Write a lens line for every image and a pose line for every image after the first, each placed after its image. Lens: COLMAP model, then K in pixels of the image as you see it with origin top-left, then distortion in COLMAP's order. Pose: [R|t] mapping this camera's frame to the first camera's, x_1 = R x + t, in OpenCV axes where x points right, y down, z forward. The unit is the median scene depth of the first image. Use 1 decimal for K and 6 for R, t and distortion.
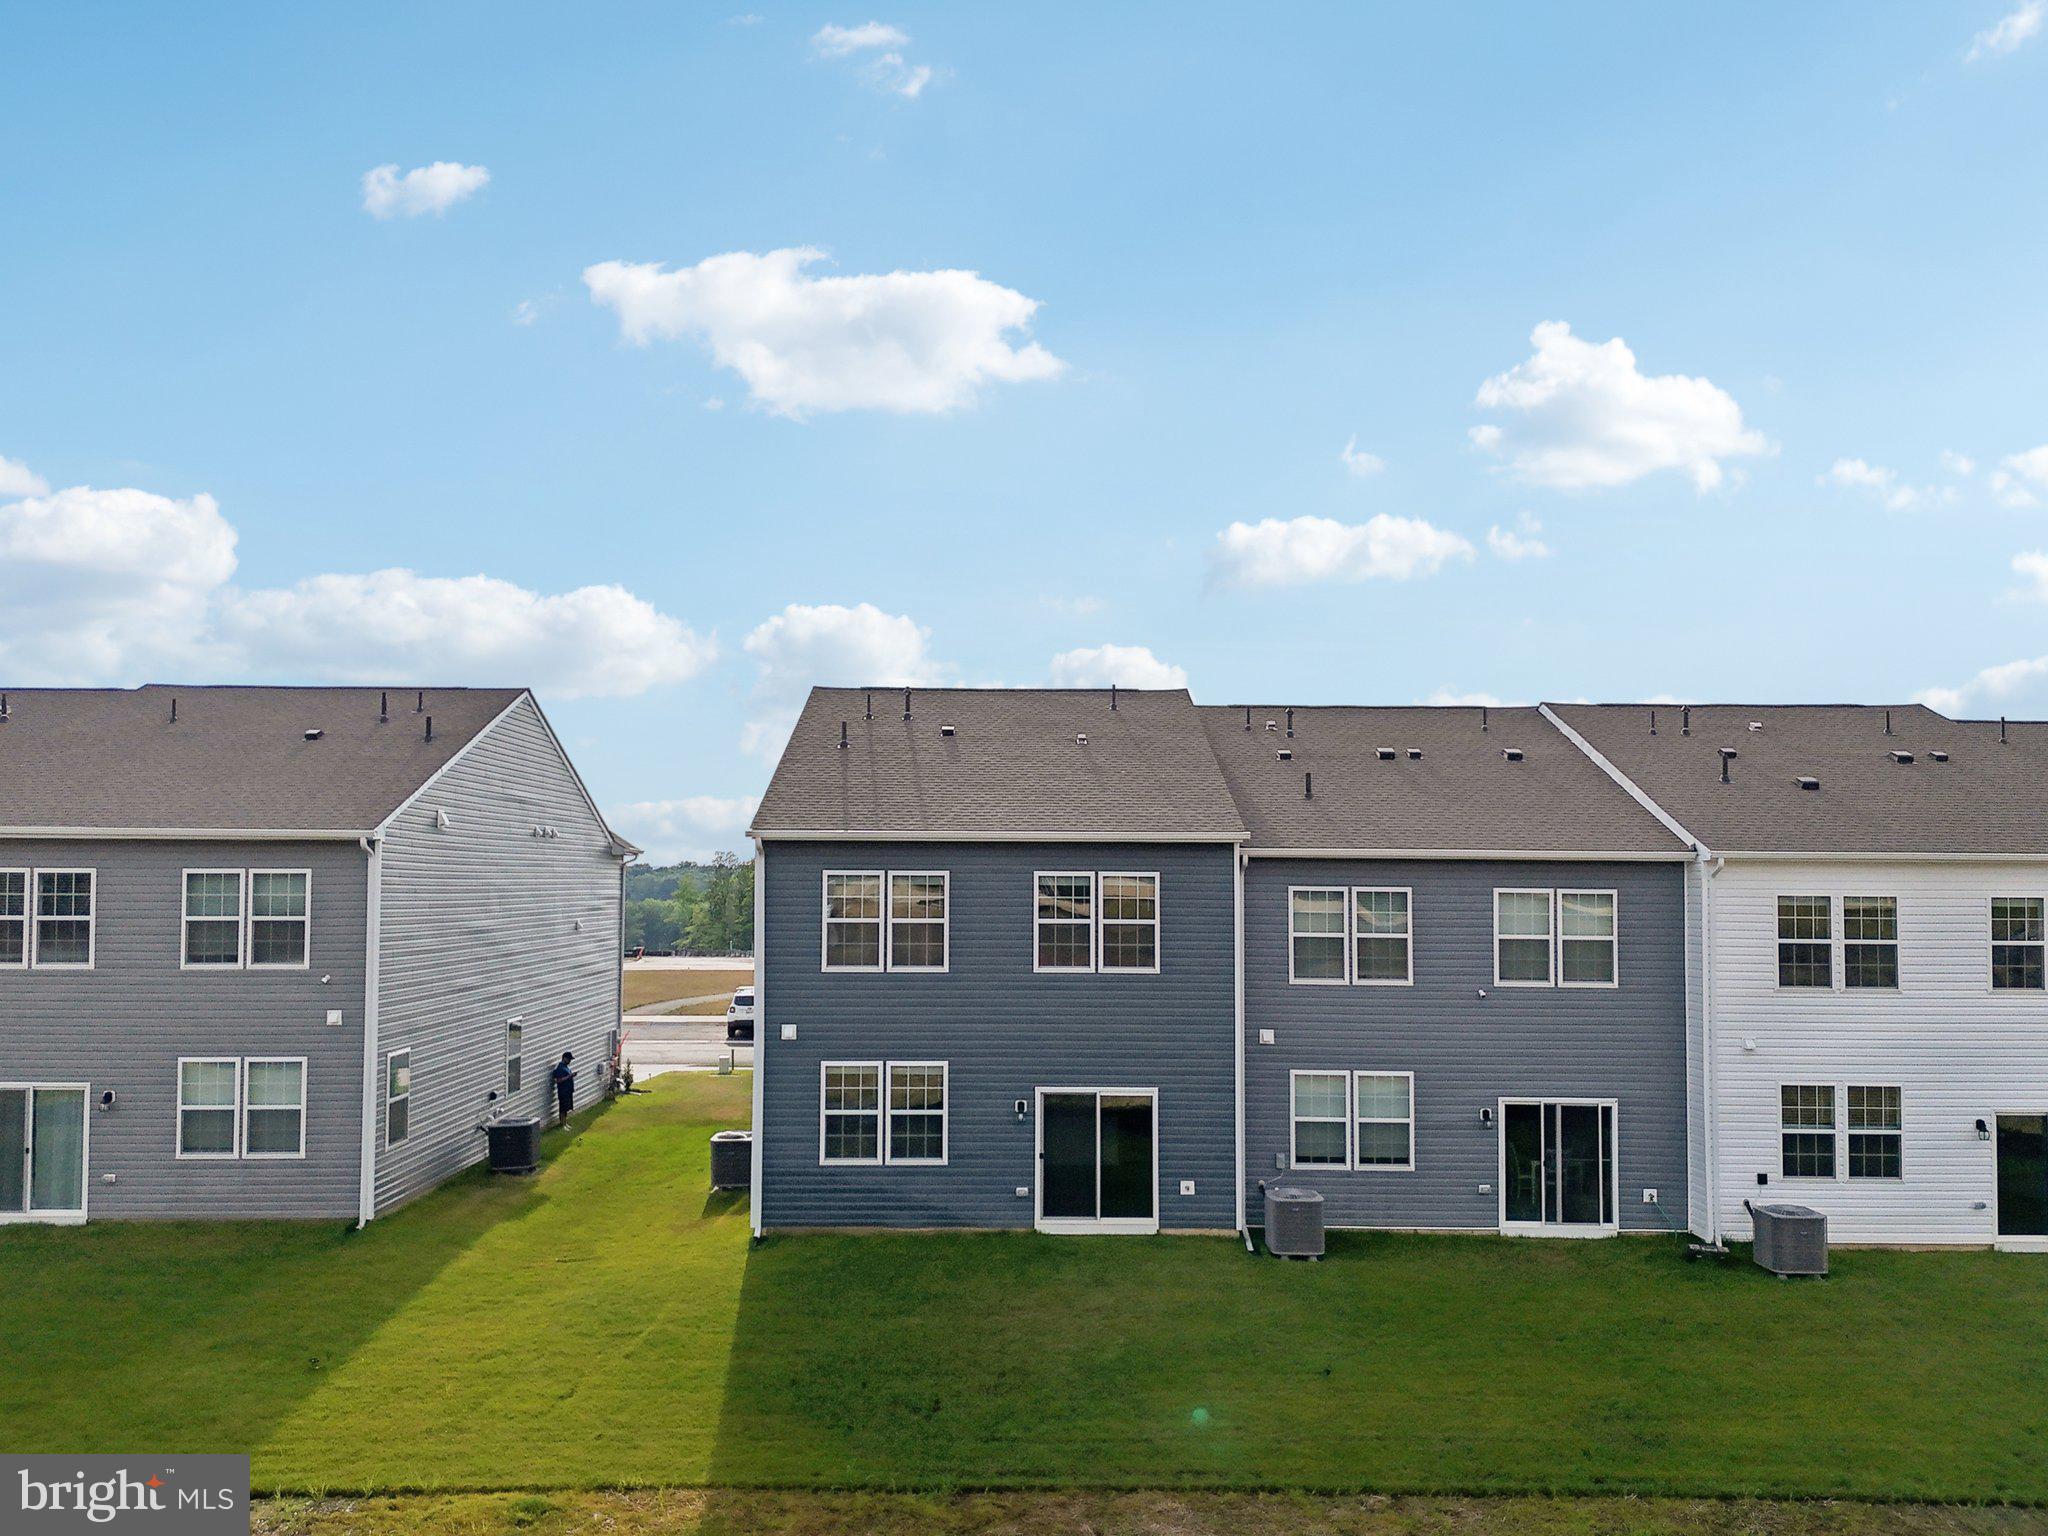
lens RADIAL K [[1520.6, 0, 1015.2], [0, 1520.6, 832.3], [0, 0, 1]] dist [0.084084, -0.089108]
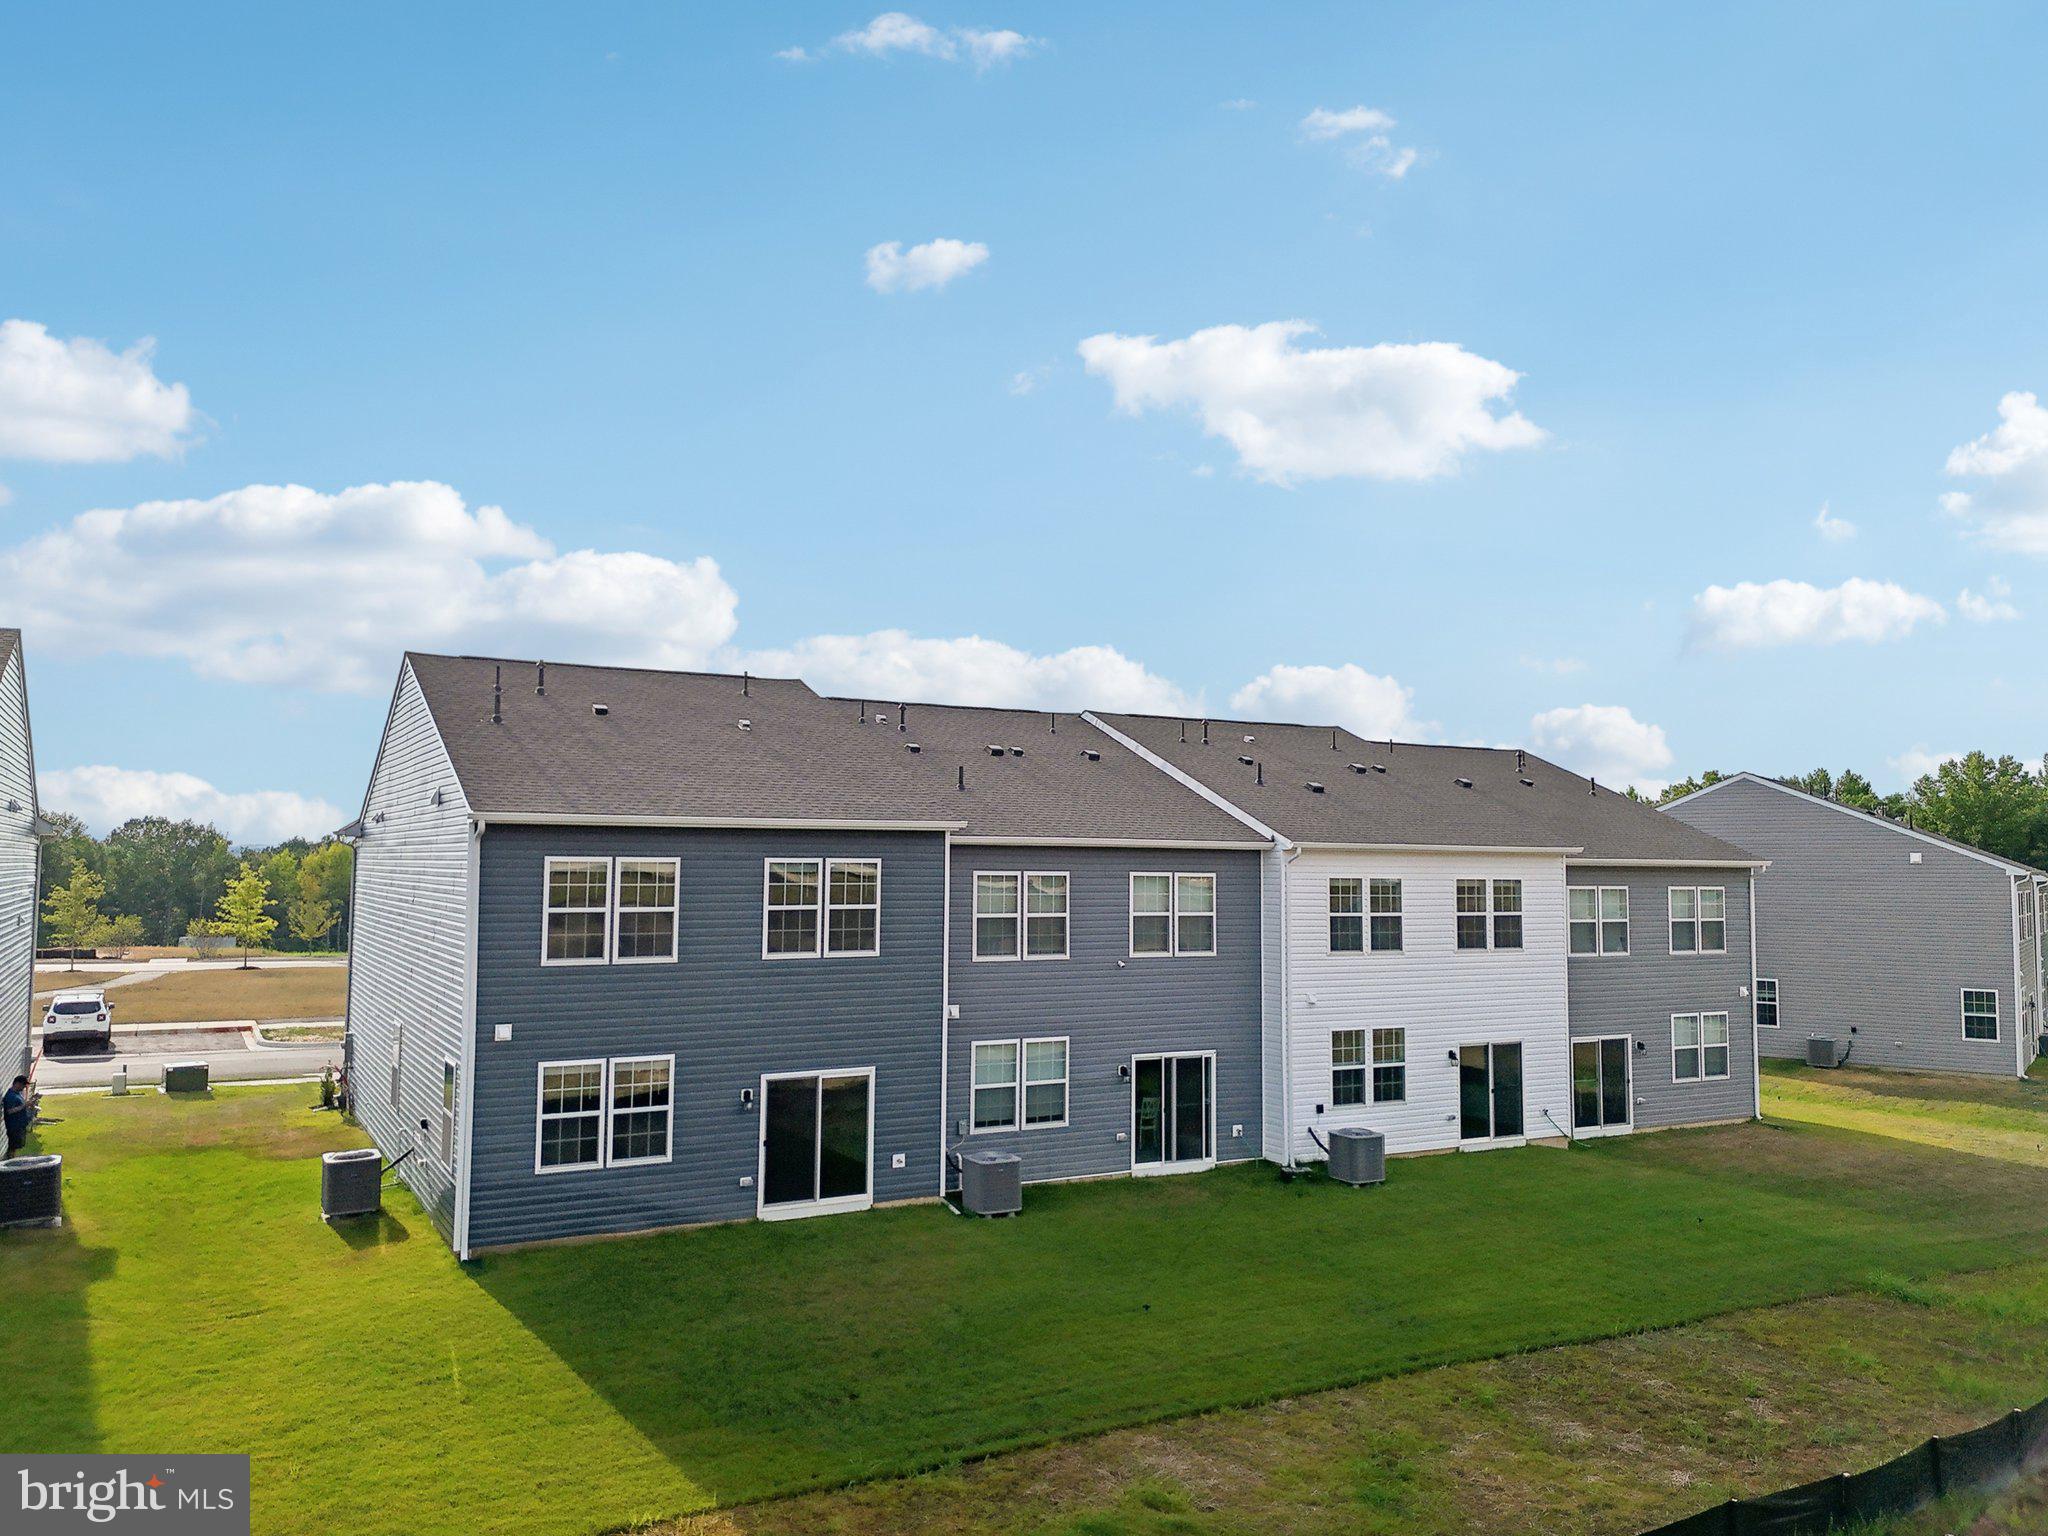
lens RADIAL K [[1520.6, 0, 1020.2], [0, 1520.6, 768.5], [0, 0, 1]] dist [0.084084, -0.089108]
pose [[0.878063, 0.032059, 0.477470, -0.320720], [-0.020768, 0.999366, -0.028907, -0.006743], [-0.478094, 0.015466, 0.878172, 0.038872]]
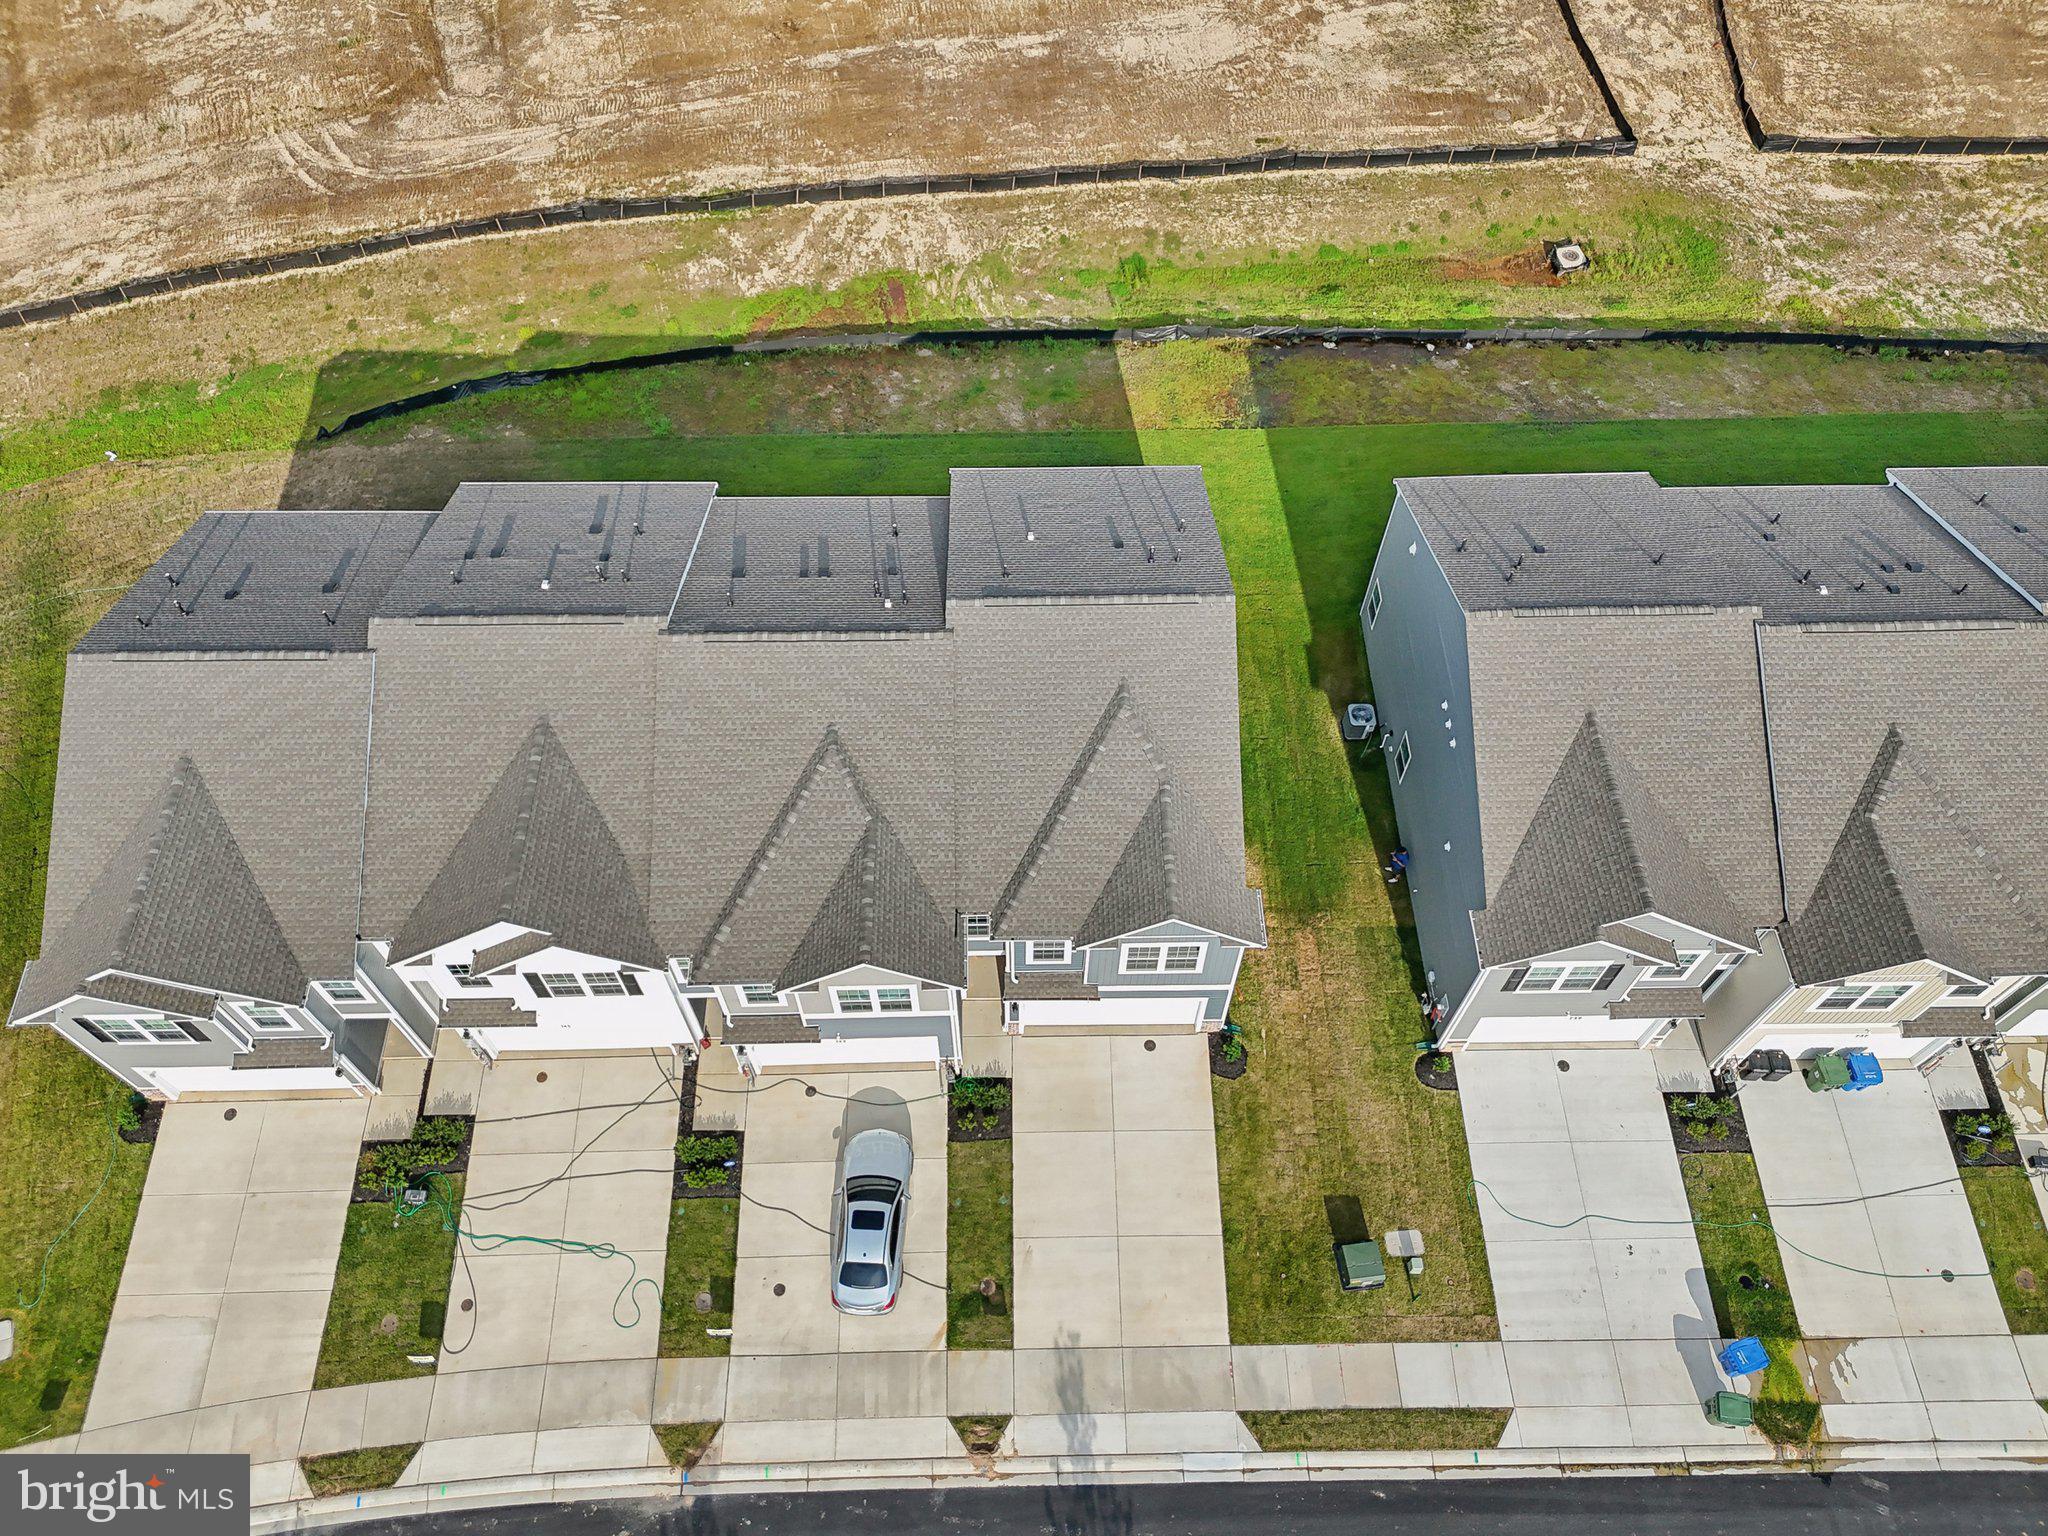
lens RADIAL K [[1520.6, 0, 1024.7], [0, 1520.6, 764.1], [0, 0, 1]] dist [0.084084, -0.089108]
pose [[-0.999835, 0.005466, -0.017349, 0.091278], [-0.011135, 0.570253, 0.821394, -1.400365], [0.014383, 0.821451, -0.570098, 2.421632]]
